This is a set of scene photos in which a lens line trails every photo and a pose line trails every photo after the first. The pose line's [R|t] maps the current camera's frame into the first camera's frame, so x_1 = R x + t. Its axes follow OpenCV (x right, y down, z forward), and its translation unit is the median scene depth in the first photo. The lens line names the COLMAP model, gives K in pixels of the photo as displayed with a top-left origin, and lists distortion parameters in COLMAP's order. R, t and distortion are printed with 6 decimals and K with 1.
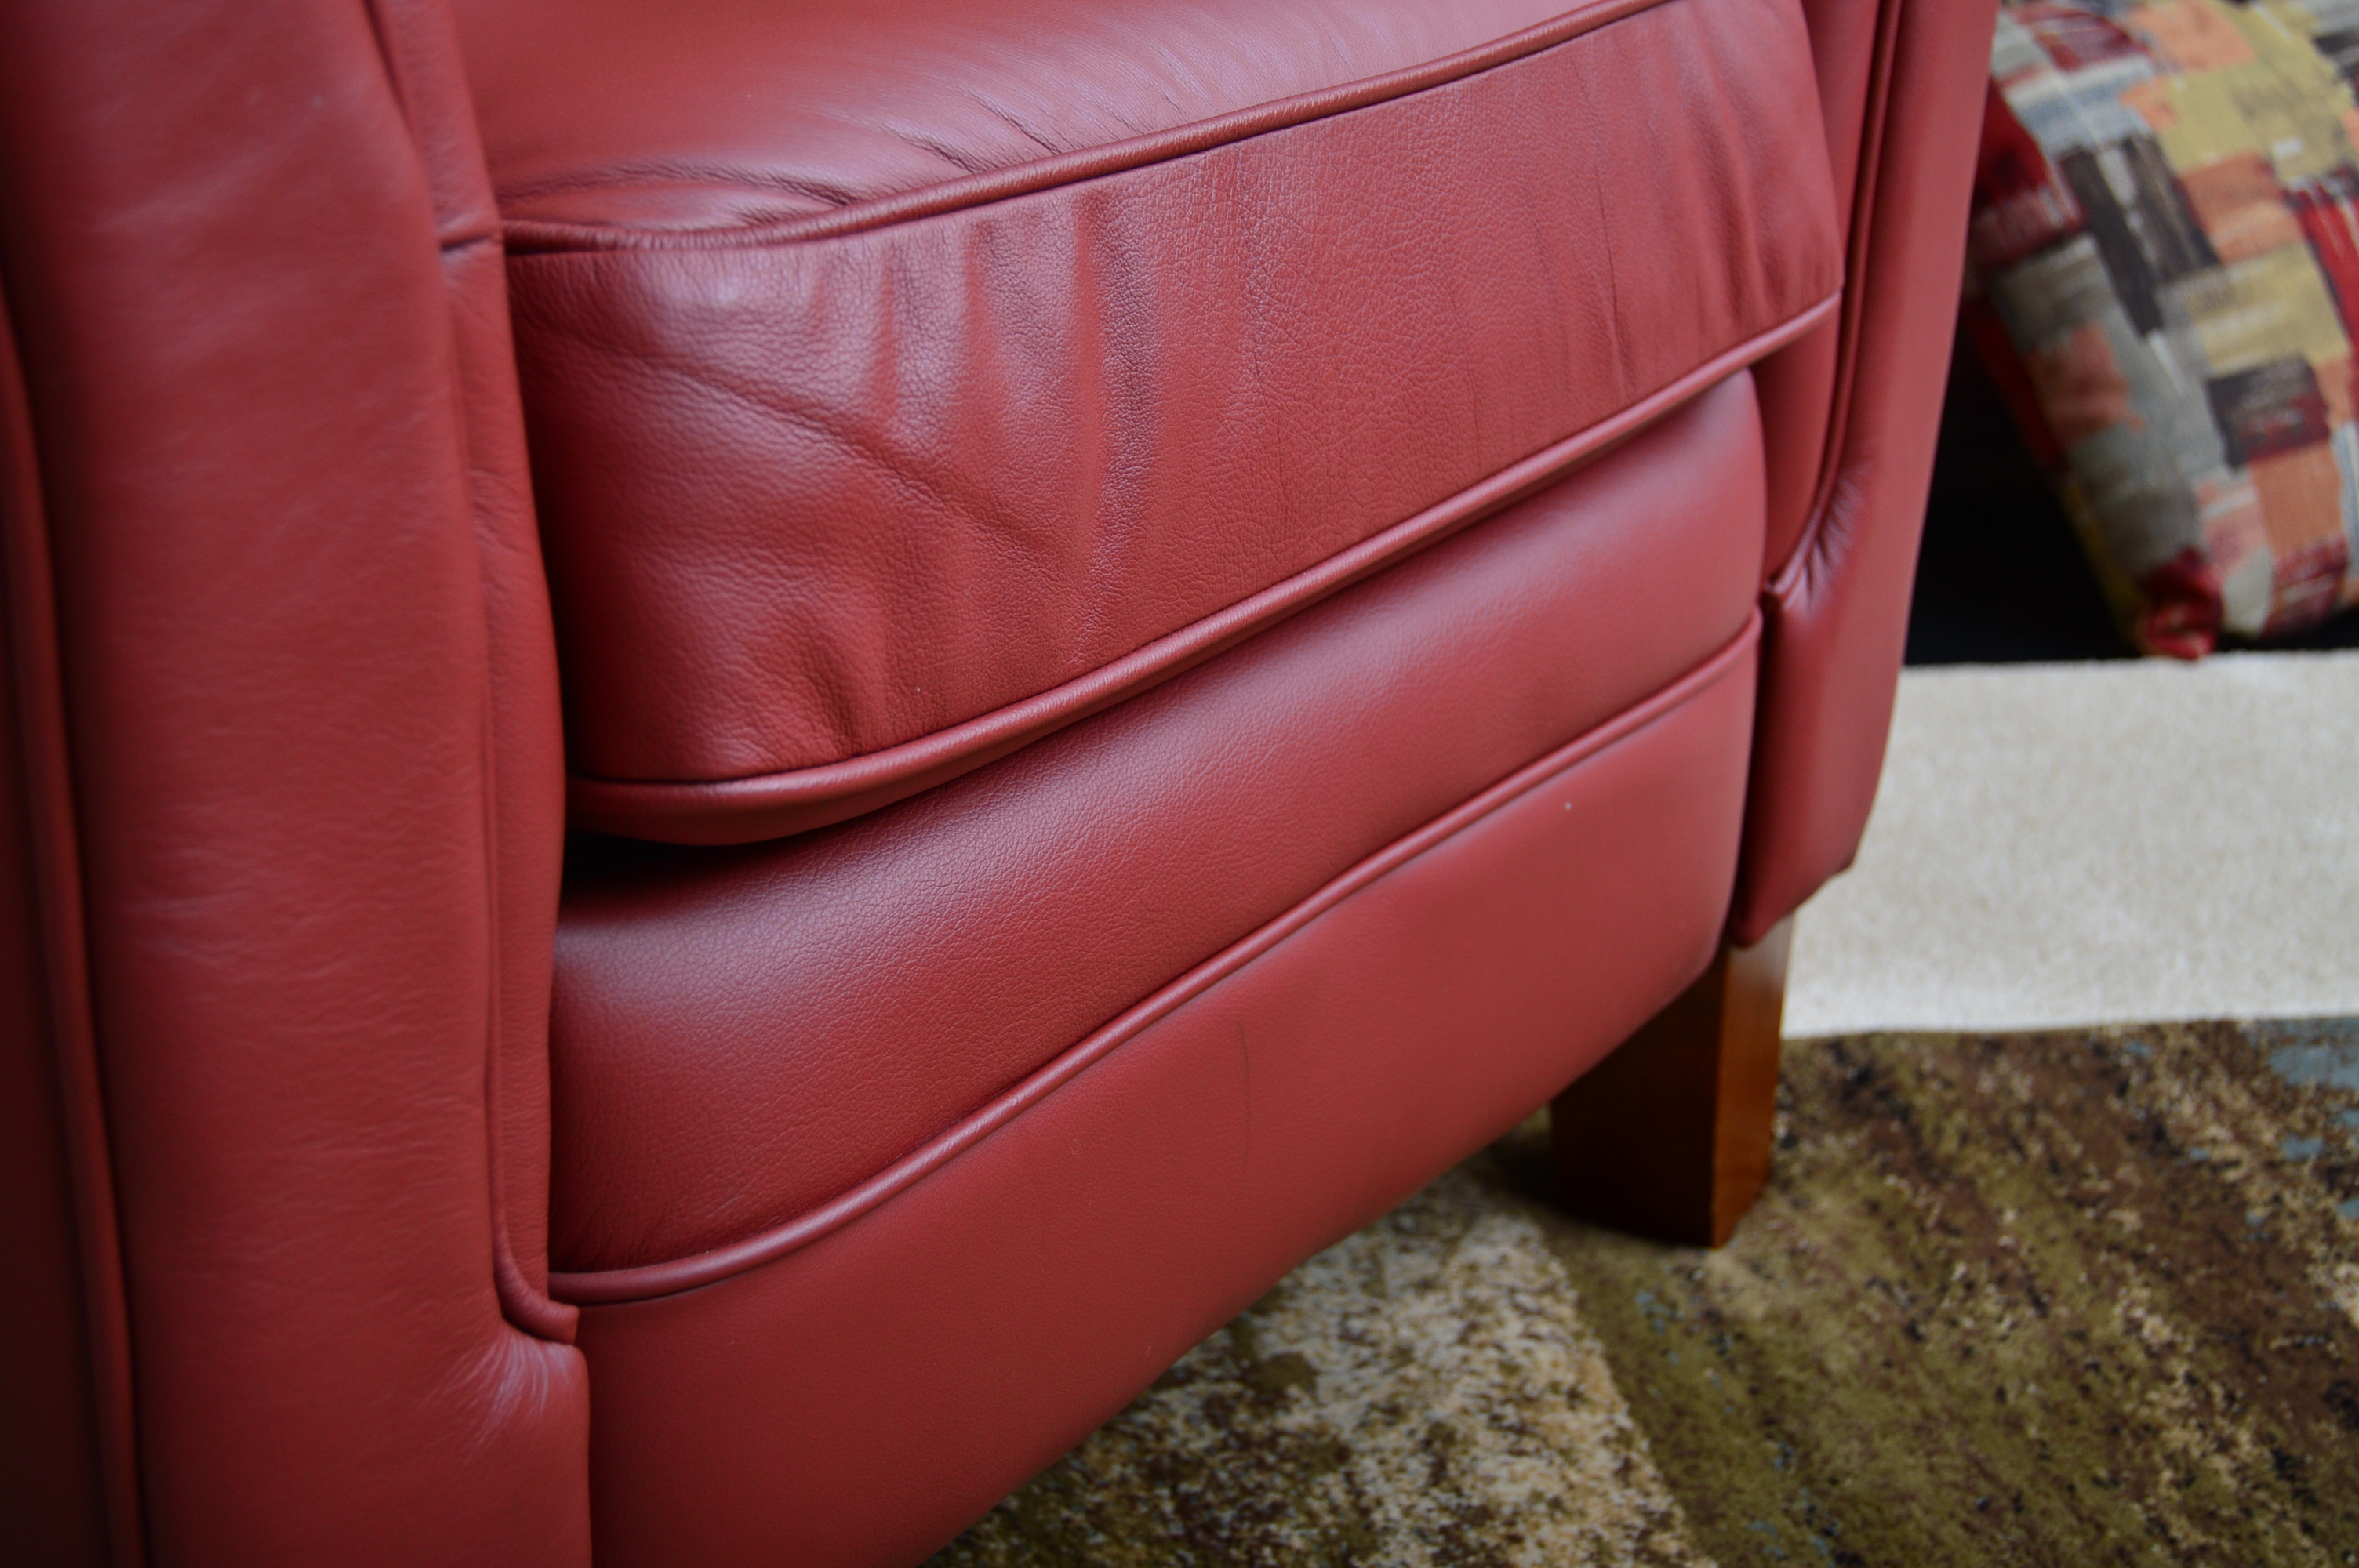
lens RADIAL K [[3676.5, 0, 1133.3], [0, 3676.5, 759.8], [0, 0, 1]] dist [-0.015570, 0.000000]
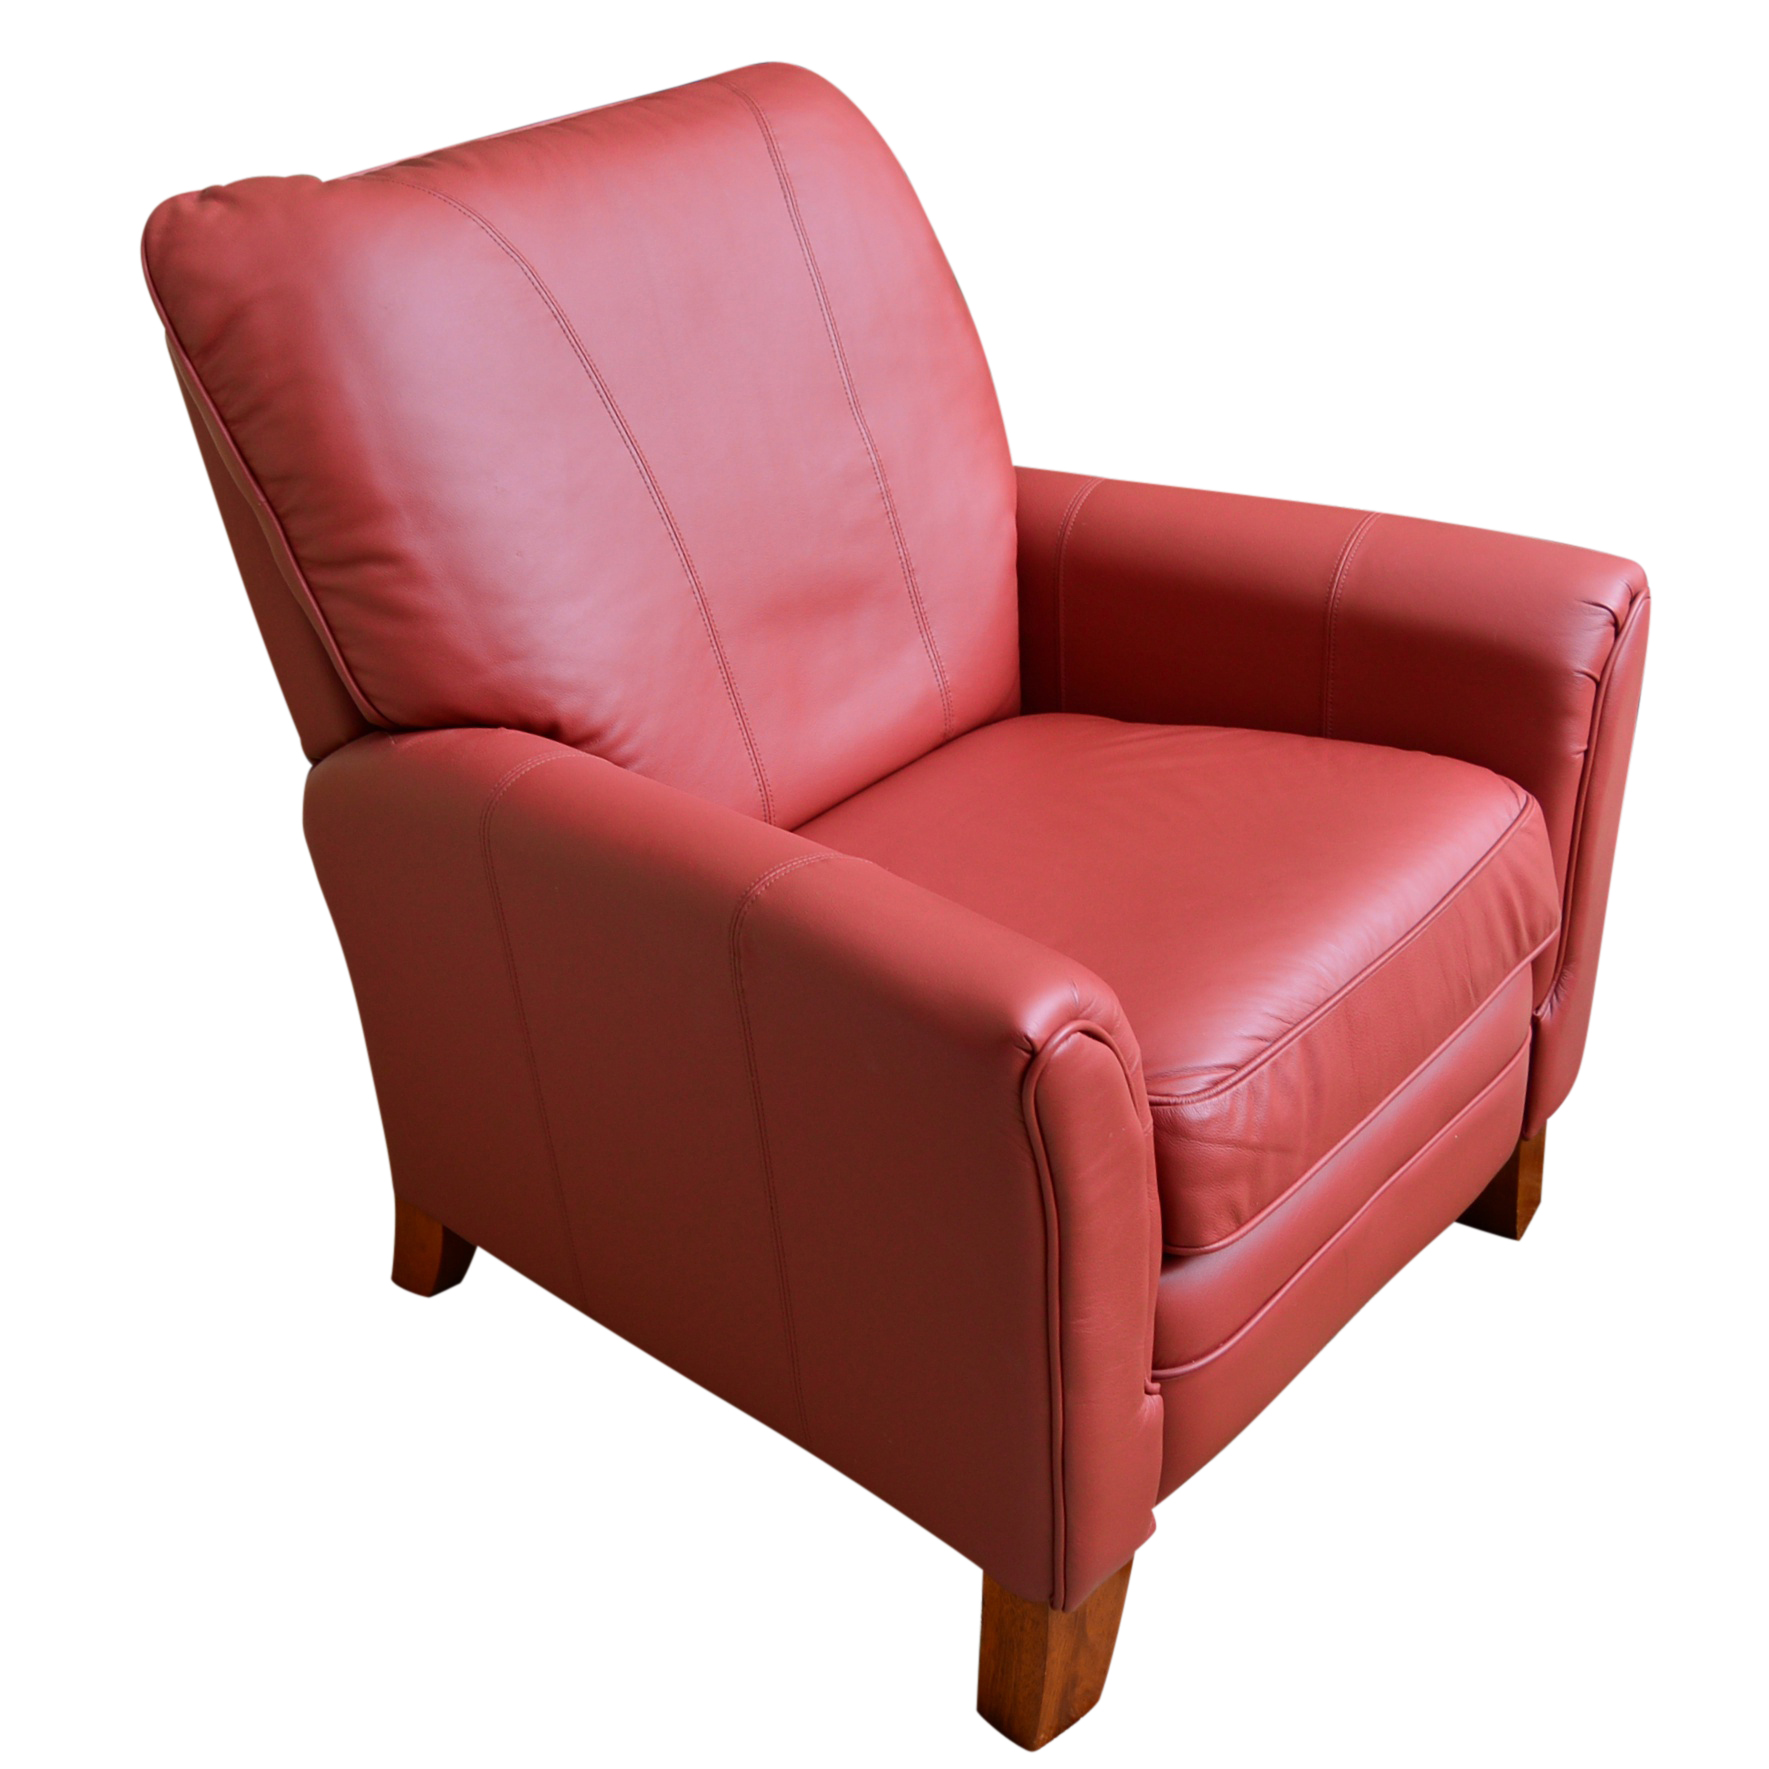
lens RADIAL K [[2608.4, 0, 892.1], [0, 2608.4, 886.1], [0, 0, 1]] dist [-0.082610, 0.000000]
pose [[0.994373, -0.025224, -0.102890, -0.089879], [0.039223, 0.989878, 0.136392, -0.416231], [0.098408, -0.139660, 0.985297, -0.858615]]
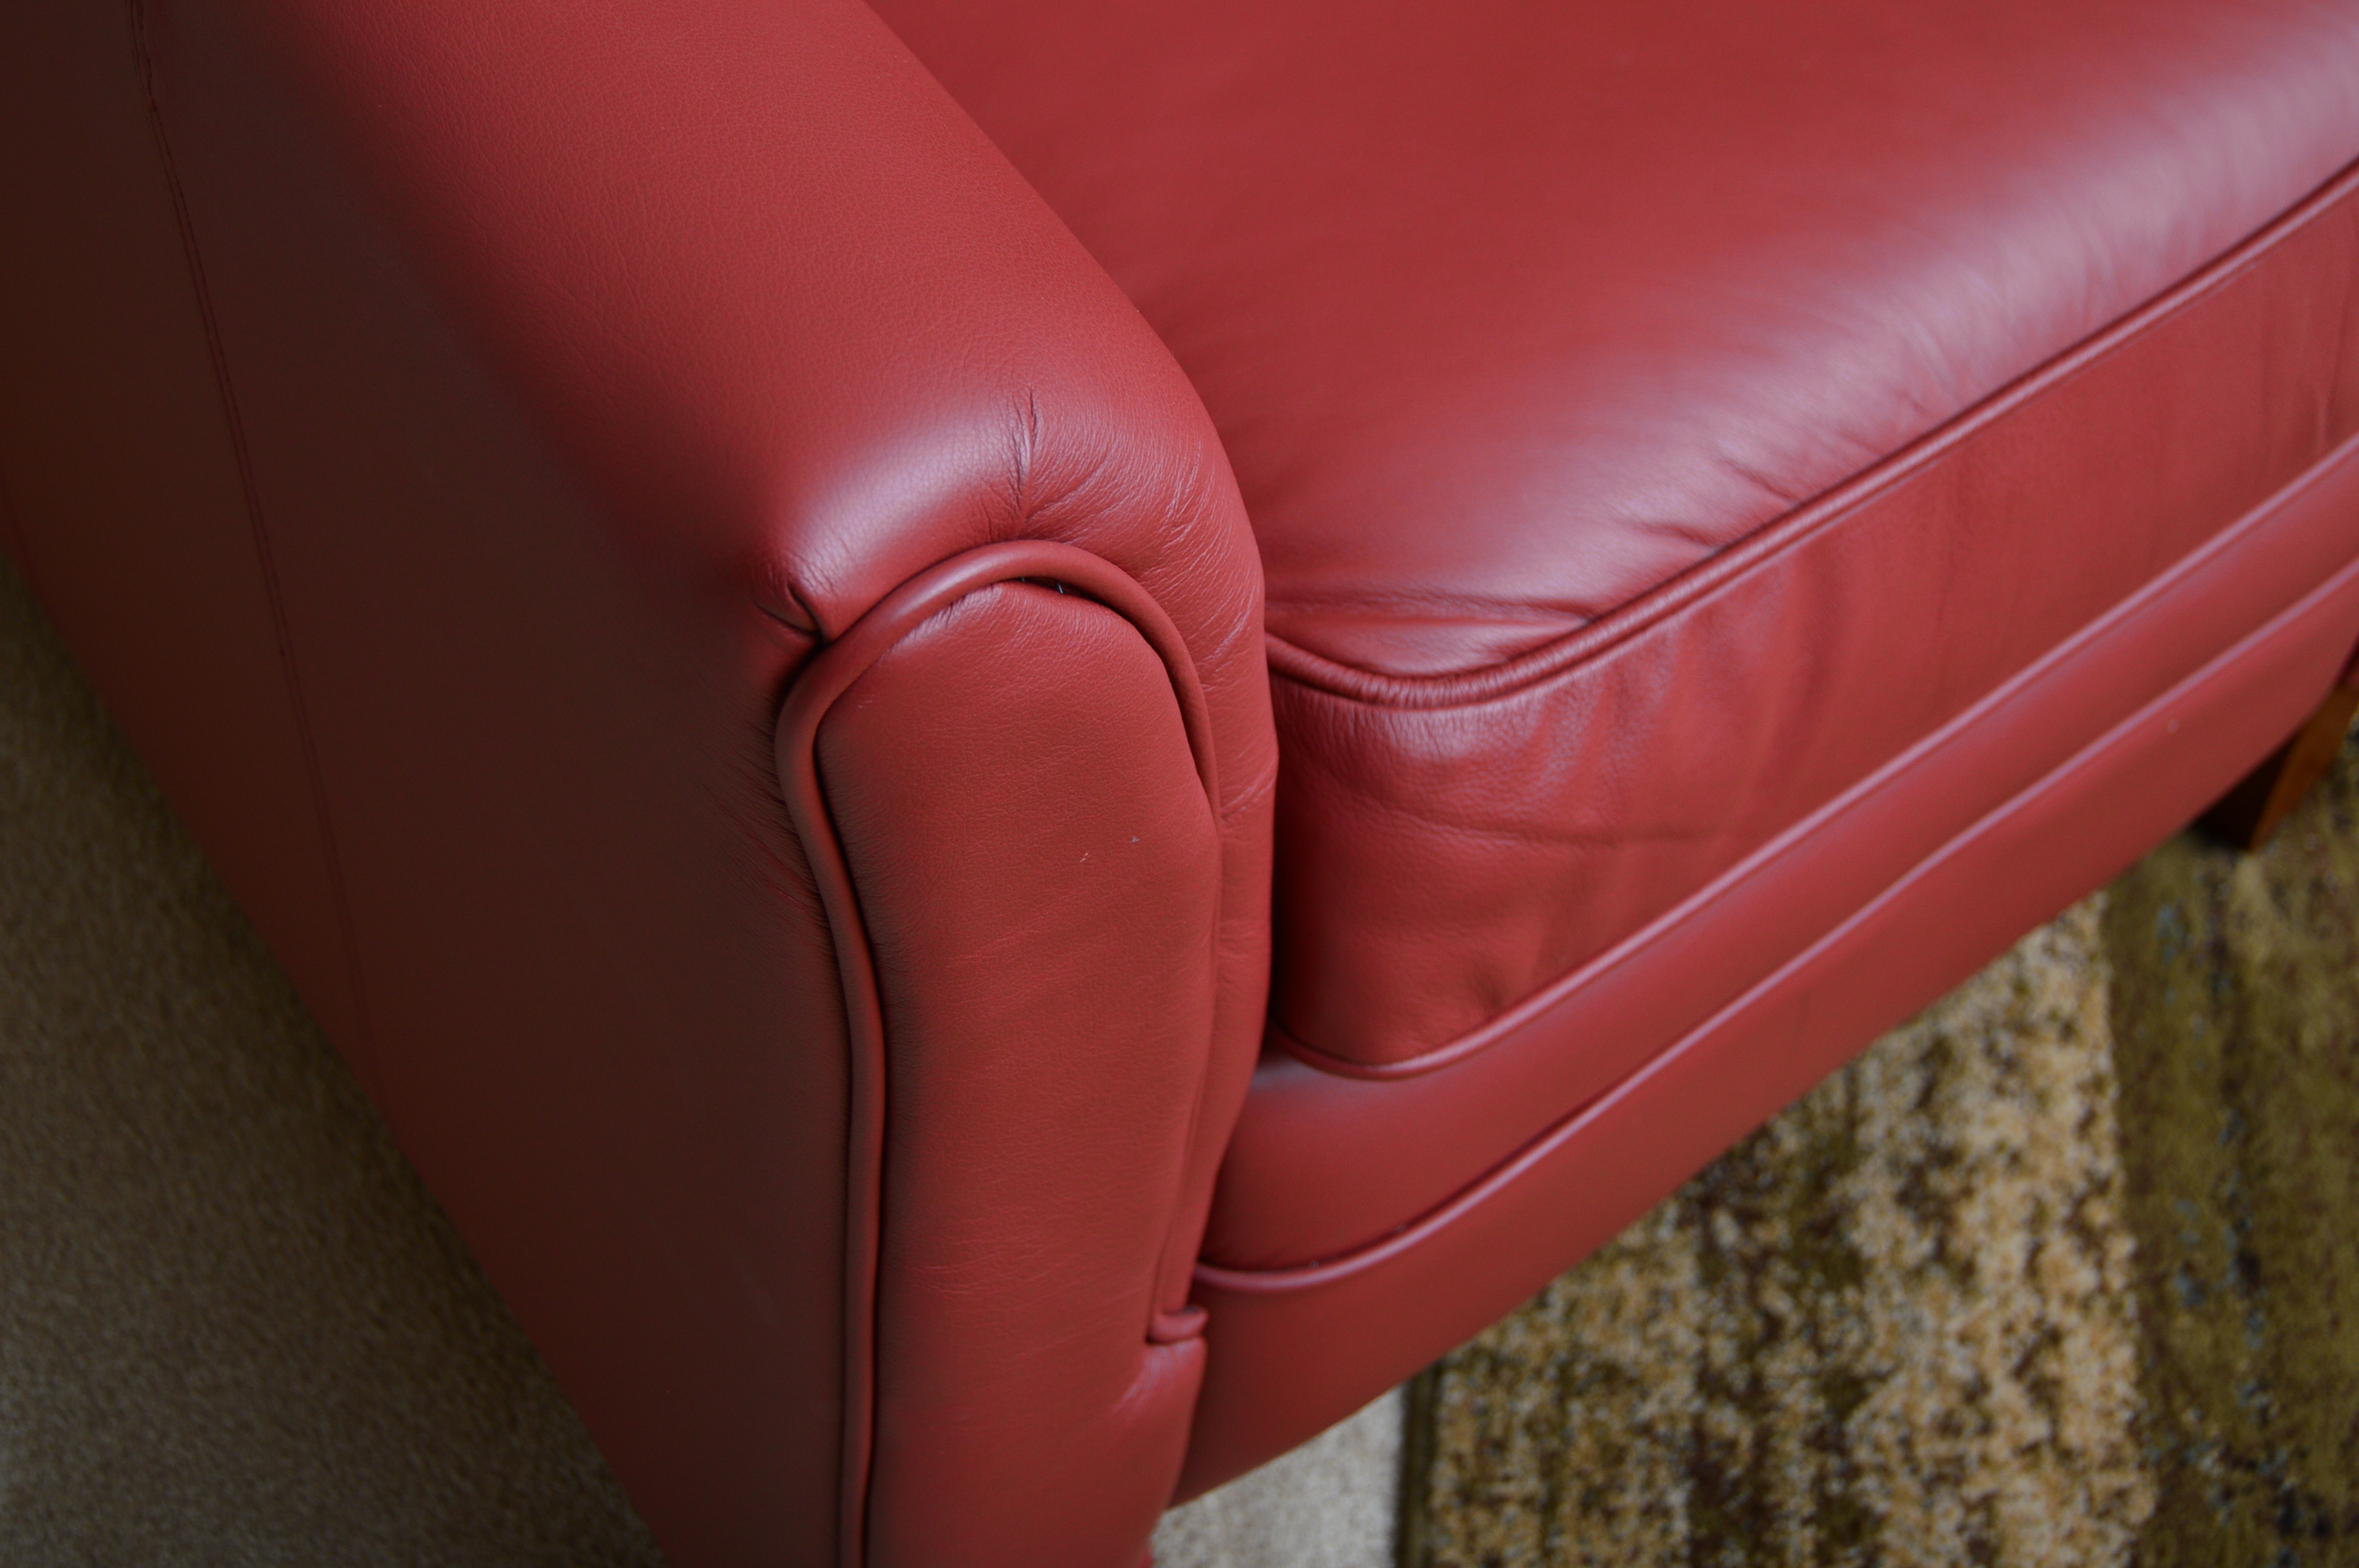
lens RADIAL K [[3676.5, 0, 1176.8], [0, 3676.5, 784.8], [0, 0, 1]] dist [-0.015570, 0.000000]
pose [[0.964380, 0.237231, -0.117019, -0.034546], [-0.160362, 0.876139, 0.454604, -0.390620], [0.210371, -0.419645, 0.882973, -0.046806]]
